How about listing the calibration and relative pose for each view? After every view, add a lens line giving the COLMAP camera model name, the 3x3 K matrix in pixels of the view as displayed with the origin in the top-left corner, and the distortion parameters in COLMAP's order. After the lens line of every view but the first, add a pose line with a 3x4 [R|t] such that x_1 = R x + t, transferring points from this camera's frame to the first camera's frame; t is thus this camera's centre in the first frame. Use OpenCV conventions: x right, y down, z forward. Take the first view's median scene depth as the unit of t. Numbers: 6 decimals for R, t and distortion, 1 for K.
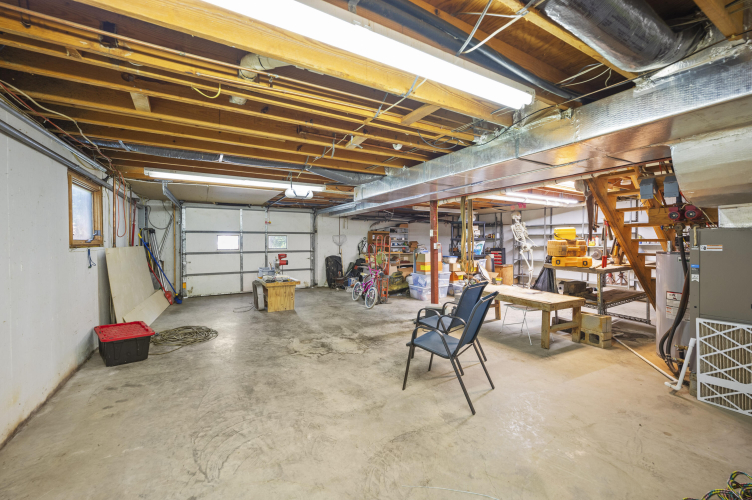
lens RADIAL K [[301.3, 0, 373.9], [0, 301.3, 245.4], [0, 0, 1]] dist [-0.000473, -0.000027]
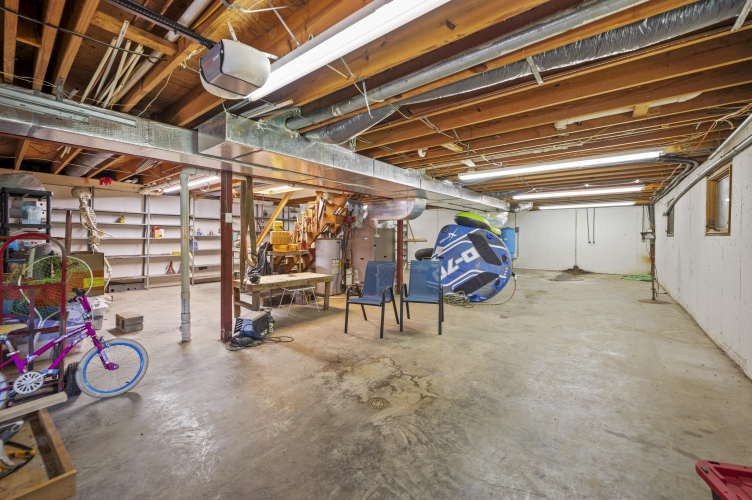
lens RADIAL K [[301.3, 0, 373.6], [0, 301.3, 243.6], [0, 0, 1]] dist [-0.000473, -0.000027]
pose [[-0.365542, -0.019381, 0.930593, -0.821160], [0.010008, 0.999644, 0.024750, 0.004276], [-0.930741, 0.018360, -0.365217, 1.336624]]
